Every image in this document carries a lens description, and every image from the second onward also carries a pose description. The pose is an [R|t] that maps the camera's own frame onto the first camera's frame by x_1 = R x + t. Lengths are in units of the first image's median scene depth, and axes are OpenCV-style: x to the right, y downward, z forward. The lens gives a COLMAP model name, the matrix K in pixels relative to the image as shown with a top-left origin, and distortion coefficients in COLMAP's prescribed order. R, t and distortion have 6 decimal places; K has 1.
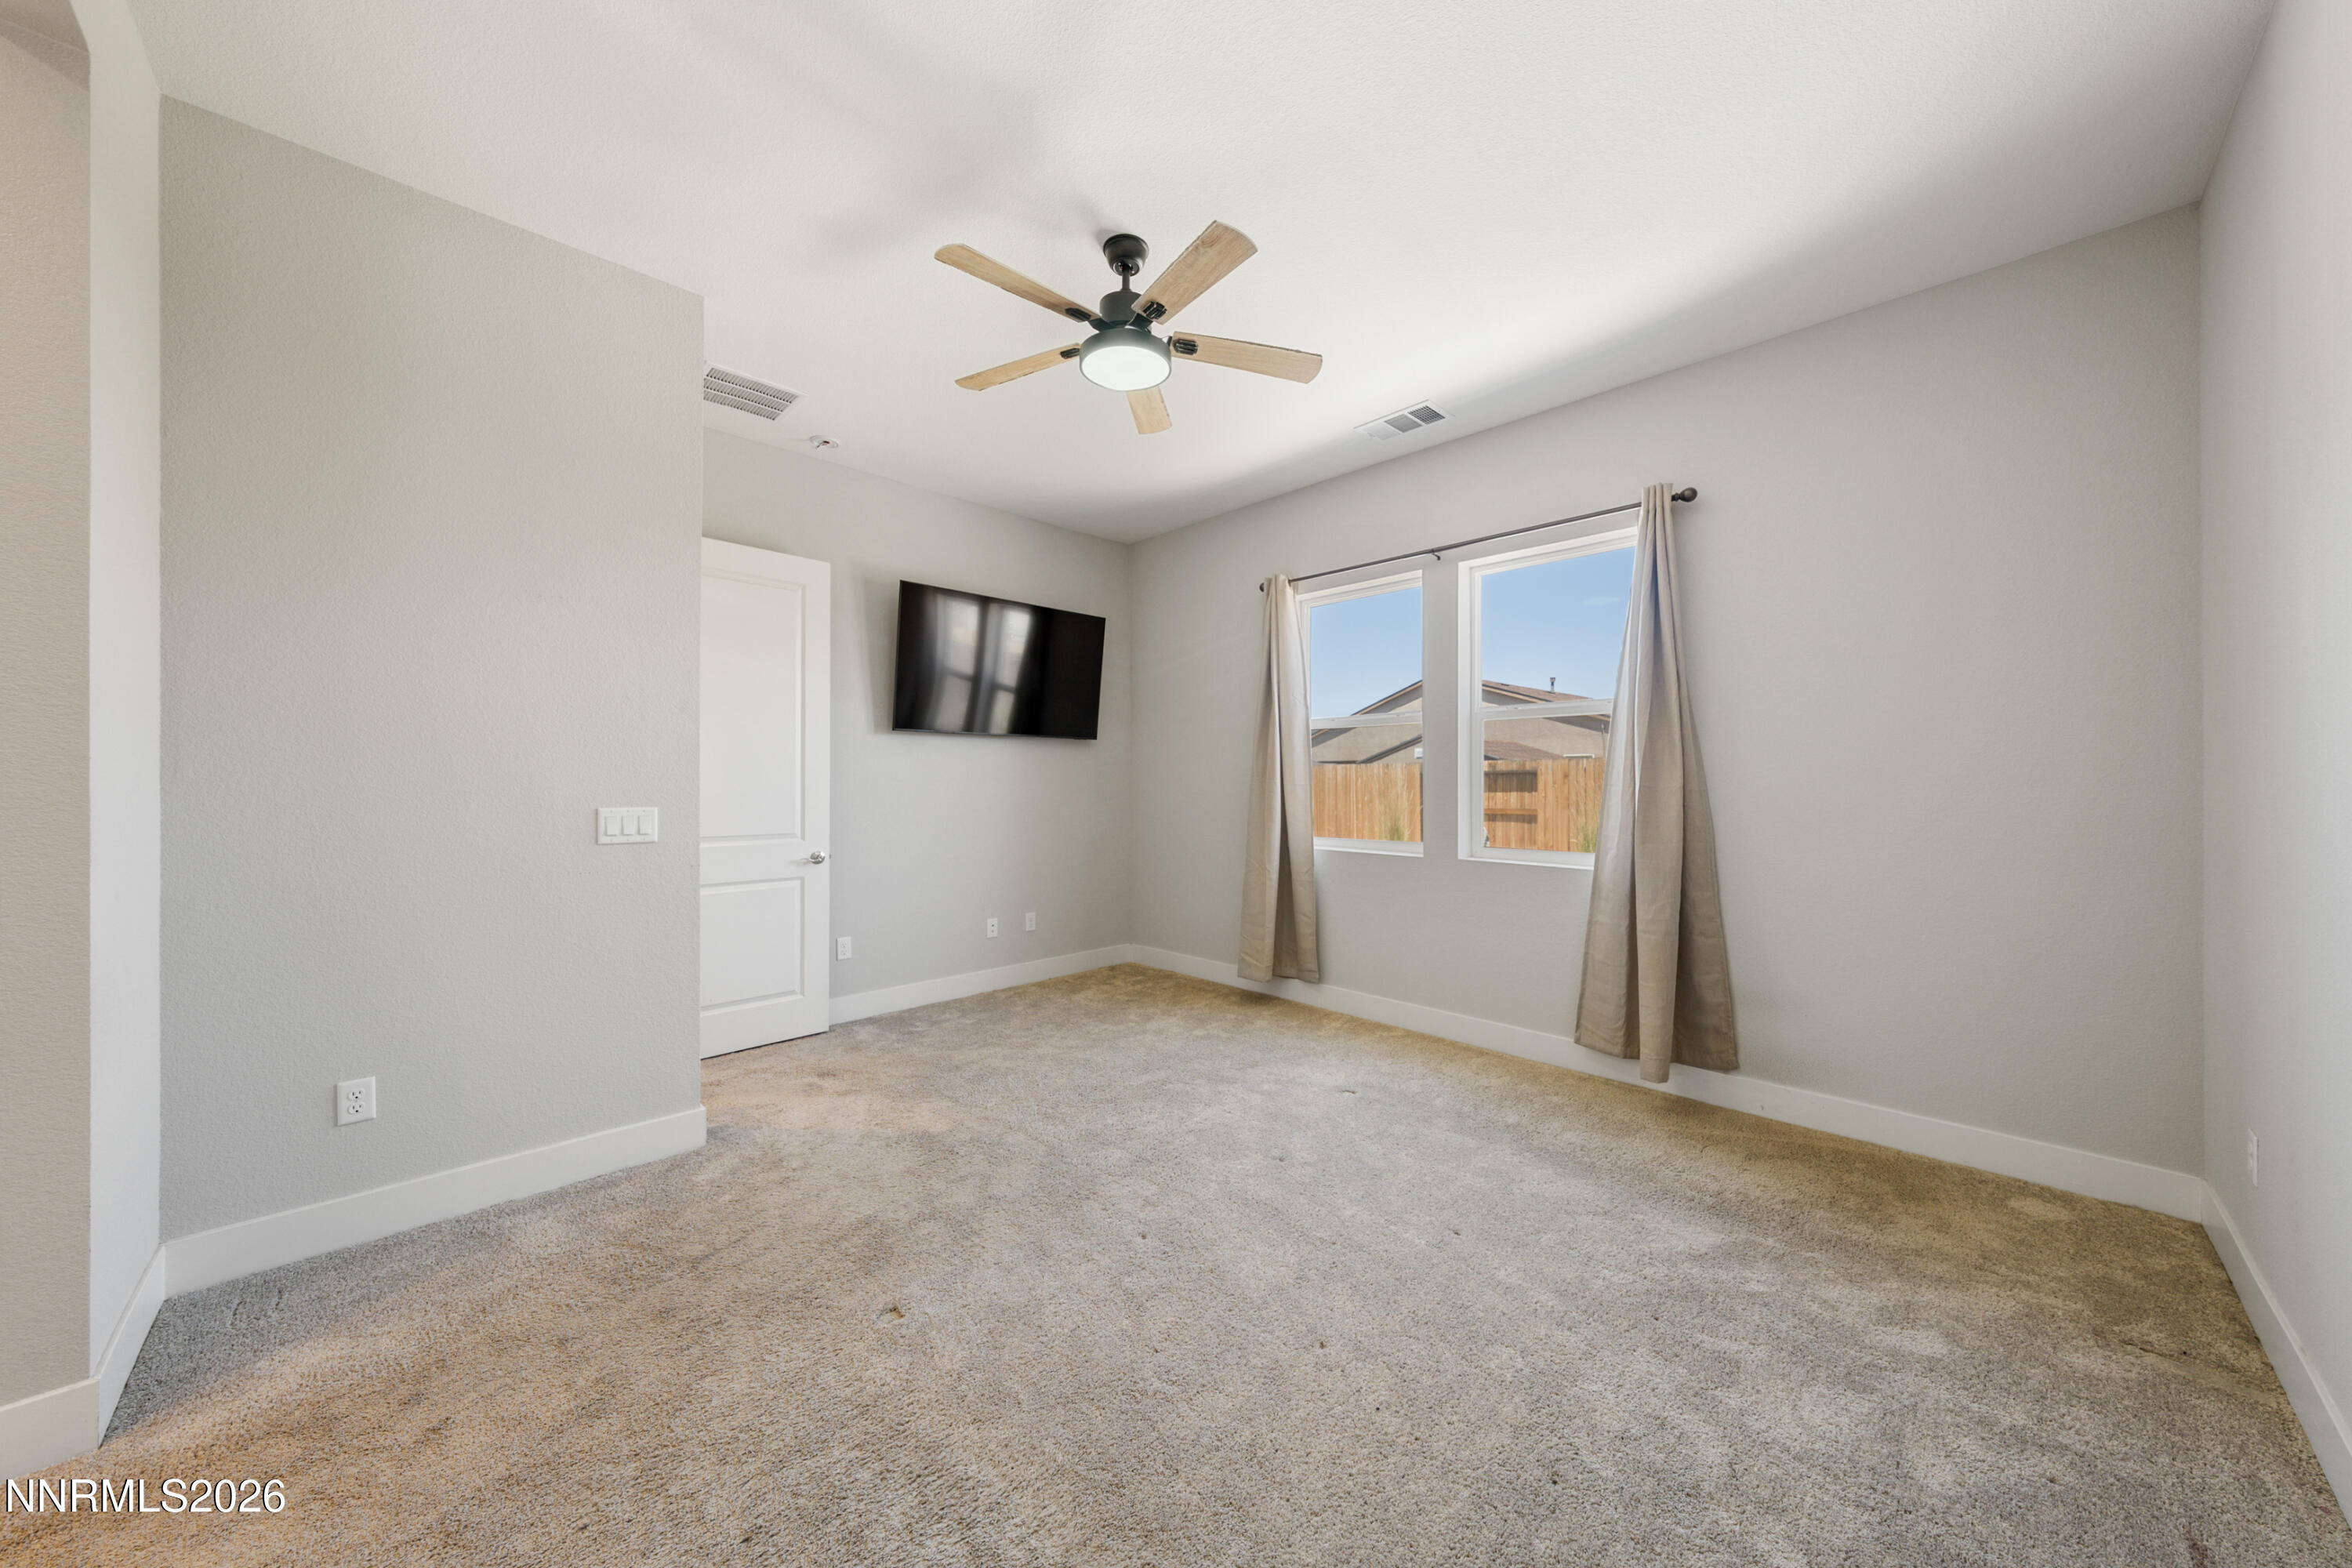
lens RADIAL K [[799.0, 0, 1165.7], [0, 799.0, 776.9], [0, 0, 1]] dist [0.001847, -0.000395]
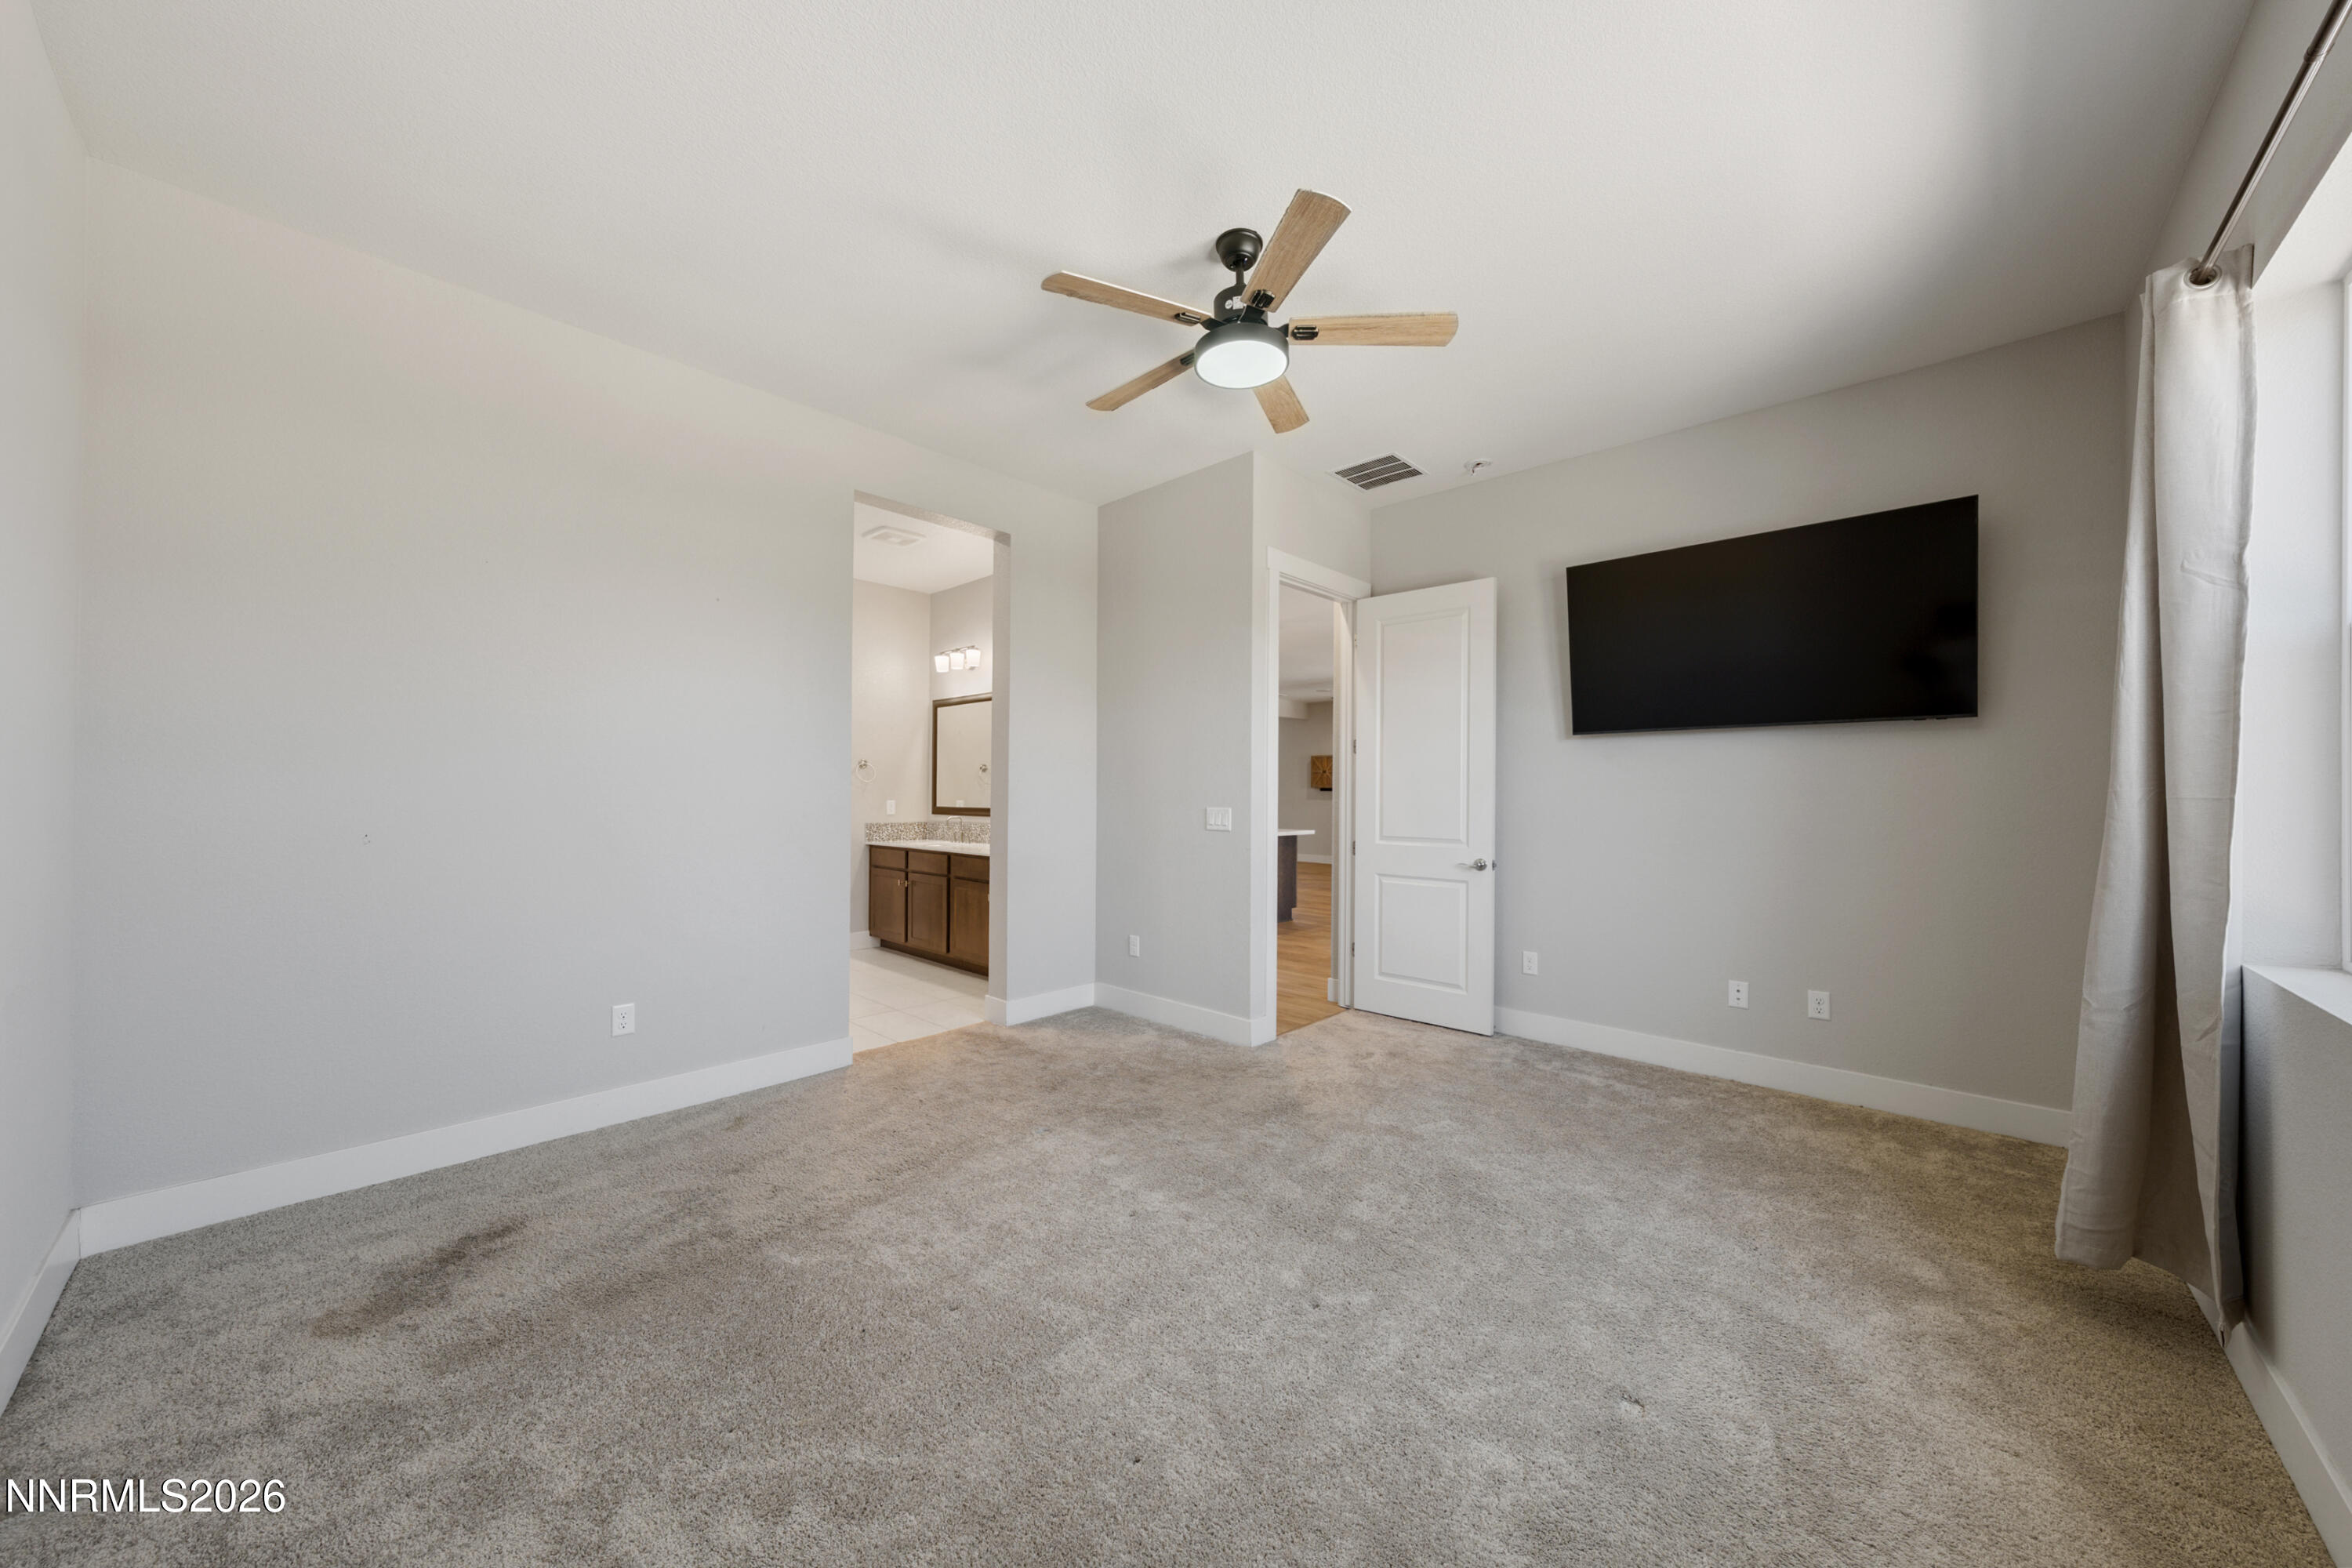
lens RADIAL K [[799.0, 0, 1186.4], [0, 799.0, 786.6], [0, 0, 1]] dist [0.001847, -0.000395]
pose [[0.056168, -0.003864, -0.998414, 0.590182], [0.006348, 0.999974, -0.003513, 0.000671], [0.998401, -0.006140, 0.056191, 0.568608]]
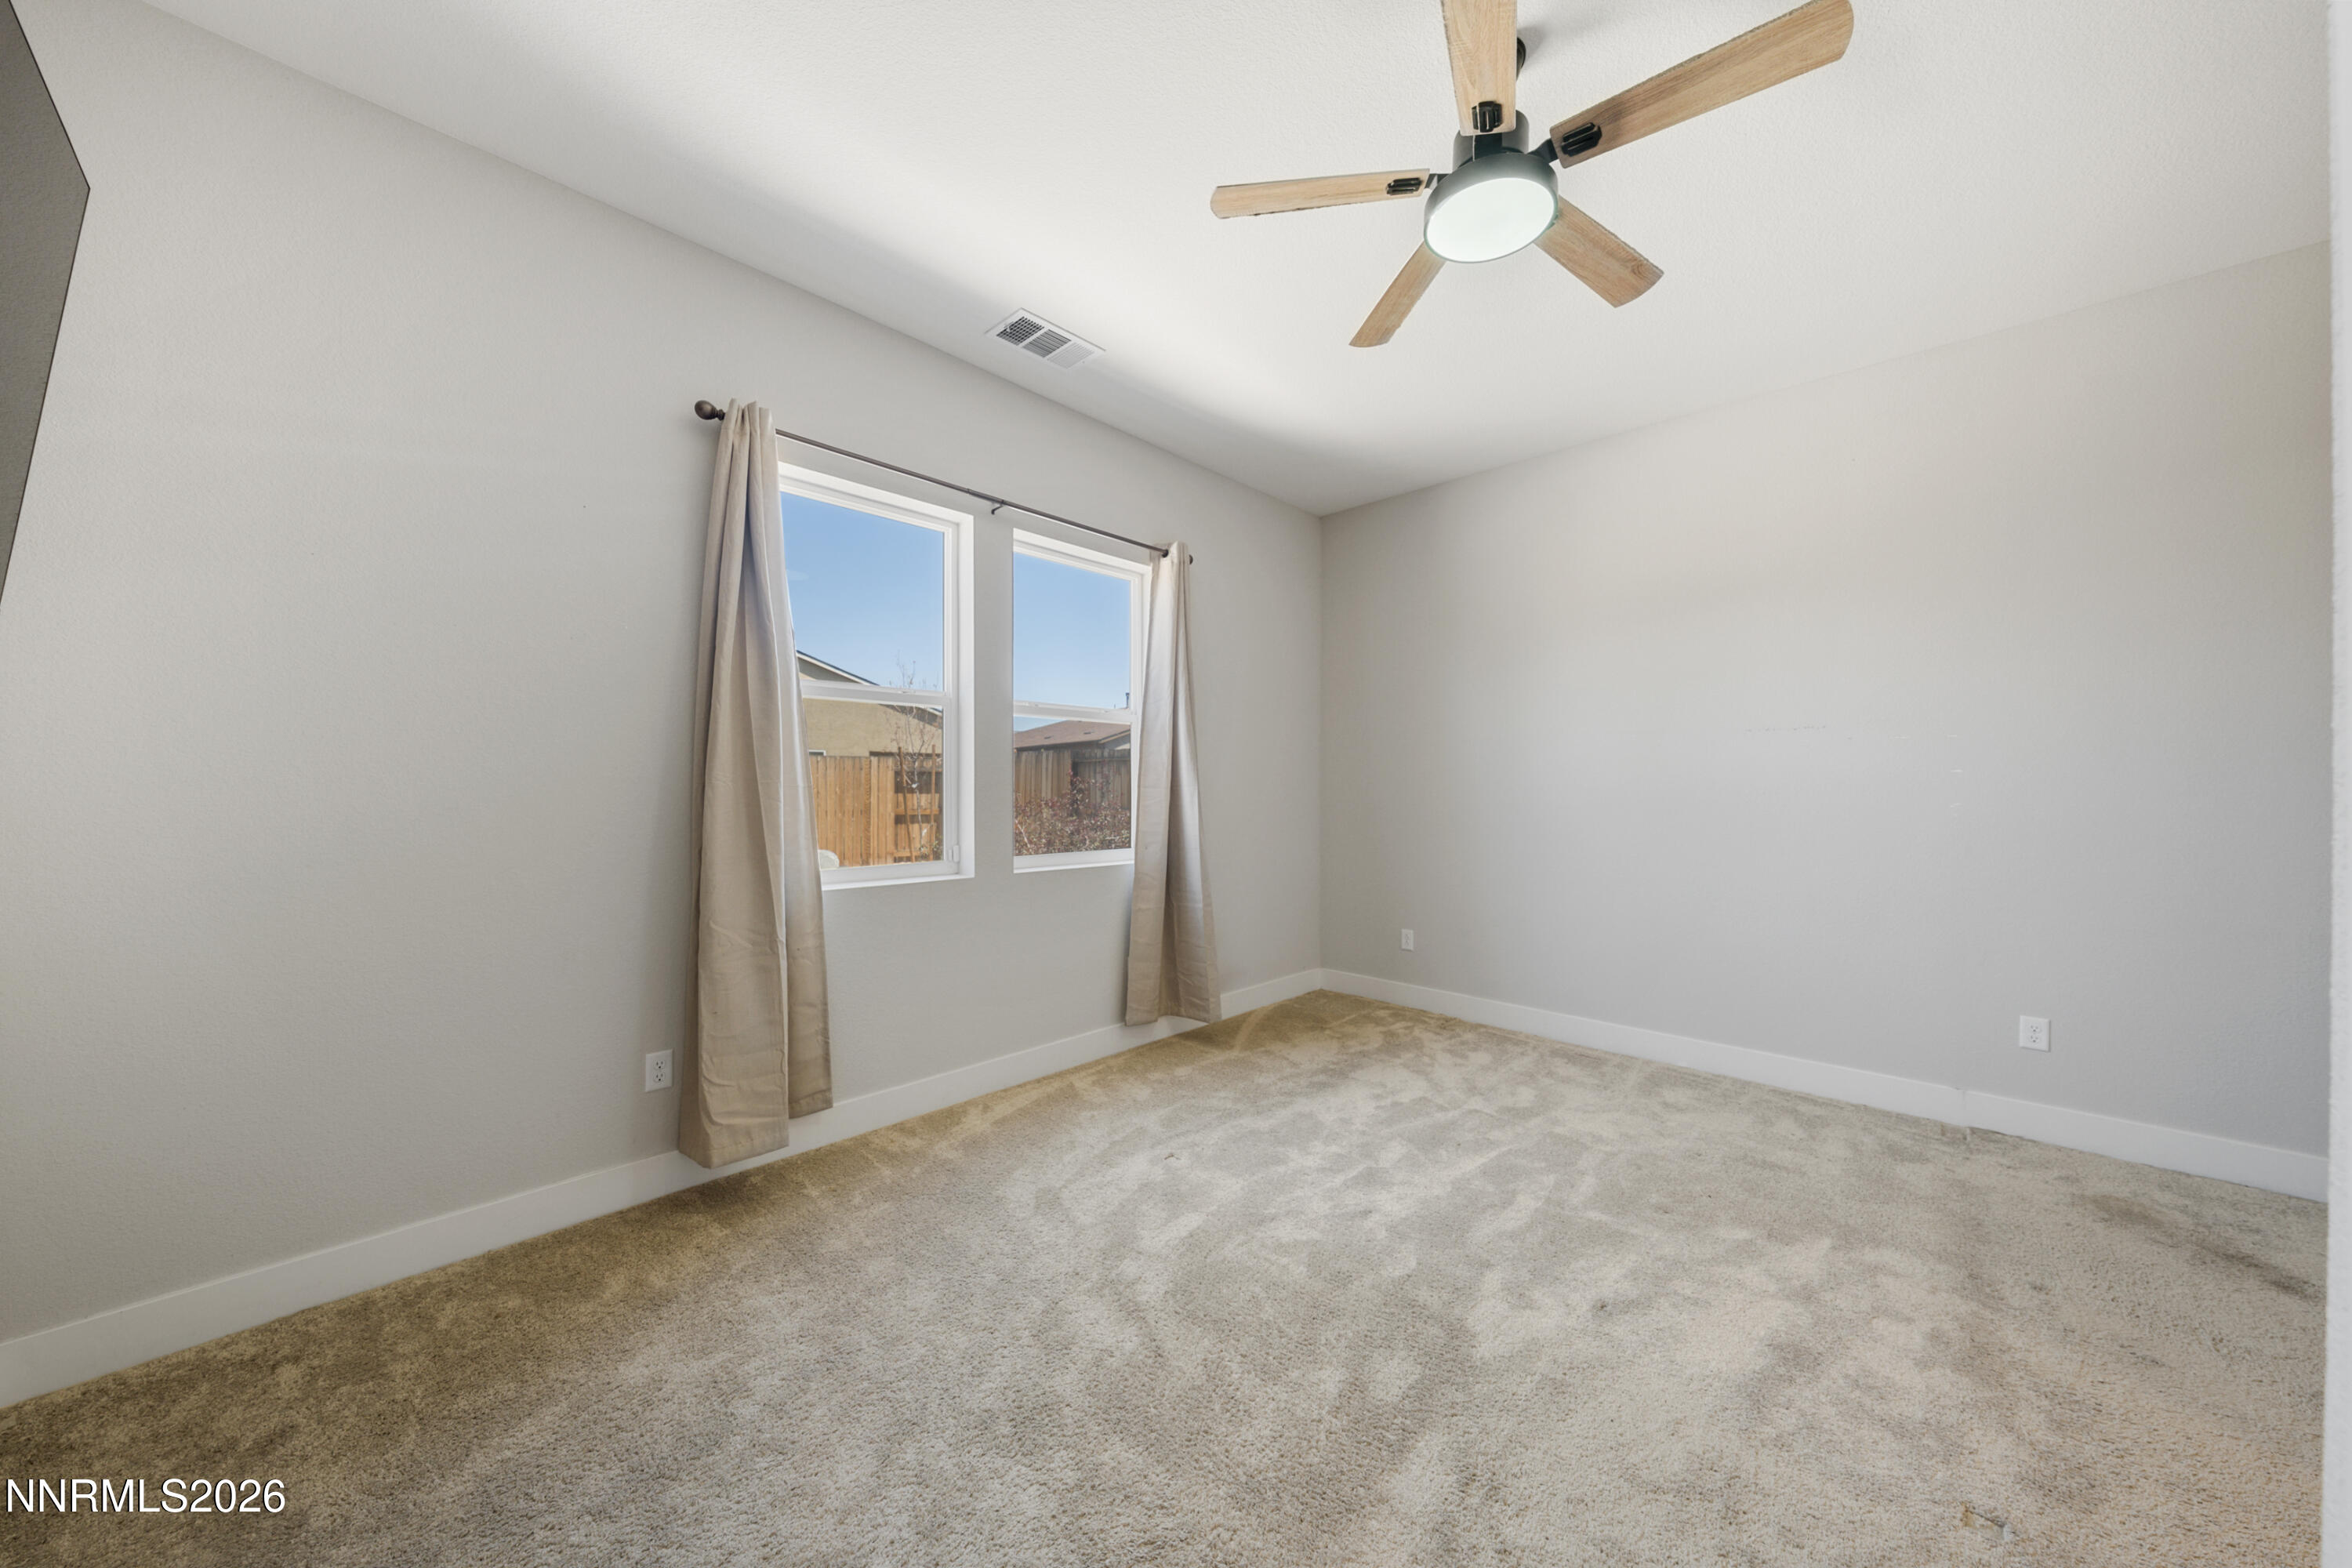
lens RADIAL K [[799.0, 0, 1171.8], [0, 799.0, 786.5], [0, 0, 1]] dist [0.001847, -0.000395]
pose [[-0.049659, -0.022259, 0.998518, -0.488623], [-0.031870, 0.999278, 0.020691, -0.014836], [-0.998258, -0.030796, -0.050333, 0.849994]]
